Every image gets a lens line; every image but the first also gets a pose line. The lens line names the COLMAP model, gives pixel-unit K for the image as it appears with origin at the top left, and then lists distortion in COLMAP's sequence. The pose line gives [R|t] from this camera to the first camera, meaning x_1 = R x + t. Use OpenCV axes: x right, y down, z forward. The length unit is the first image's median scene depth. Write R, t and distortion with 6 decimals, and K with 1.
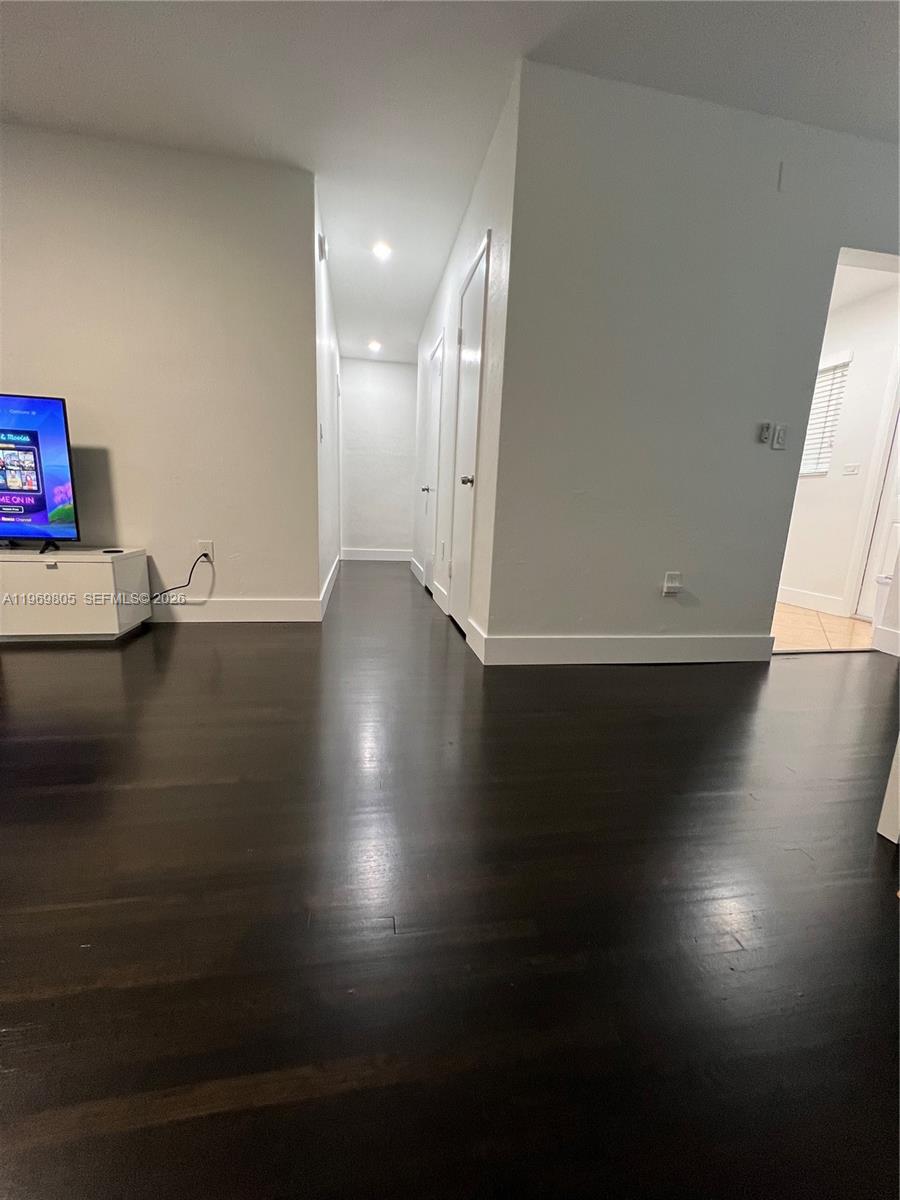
lens RADIAL K [[482.1, 0, 446.3], [0, 482.1, 602.2], [0, 0, 1]] dist [-0.001037, 0.000353]
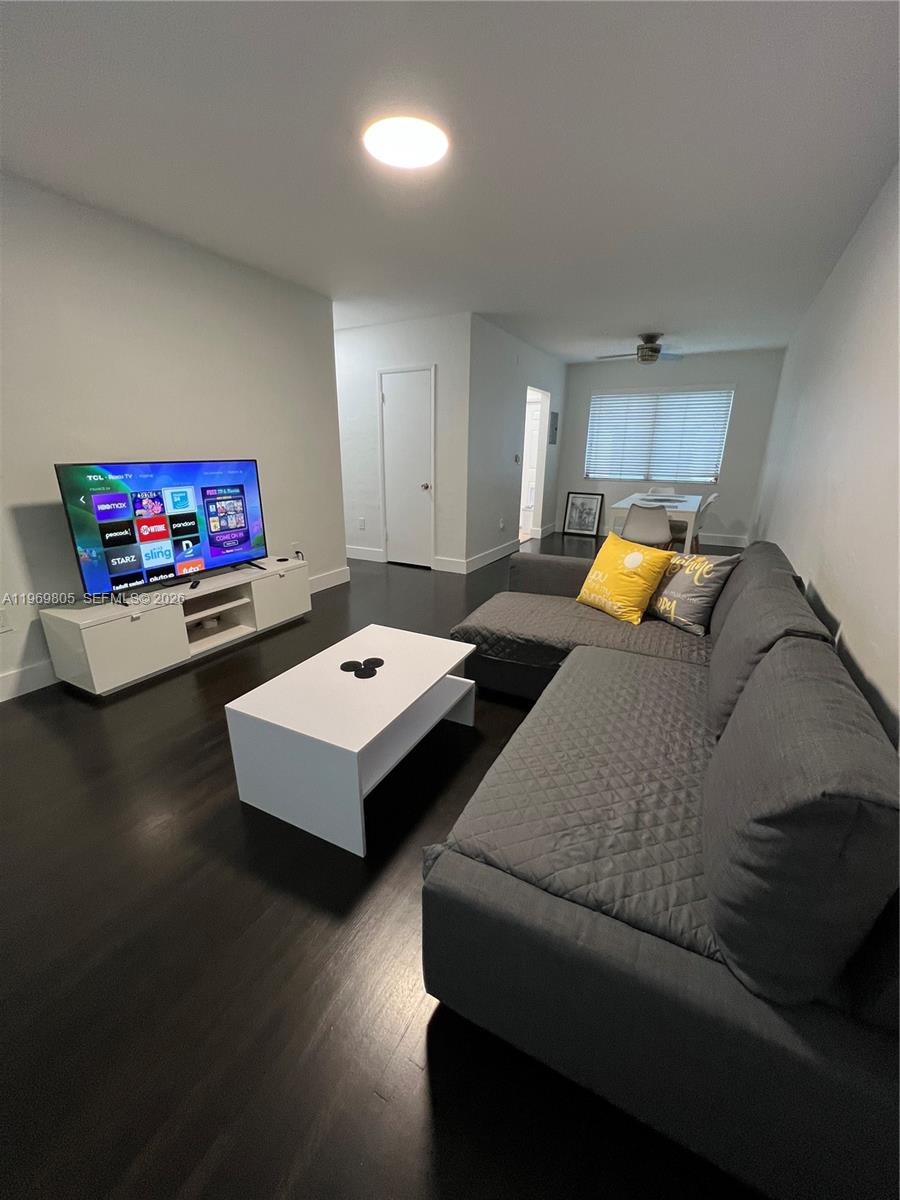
lens RADIAL K [[482.1, 0, 446.3], [0, 482.1, 602.2], [0, 0, 1]] dist [-0.001037, 0.000353]
pose [[0.633490, -0.266362, 0.726459, -1.563853], [0.167871, 0.963829, 0.207008, -0.214215], [-0.755321, -0.009187, 0.655290, -0.355416]]
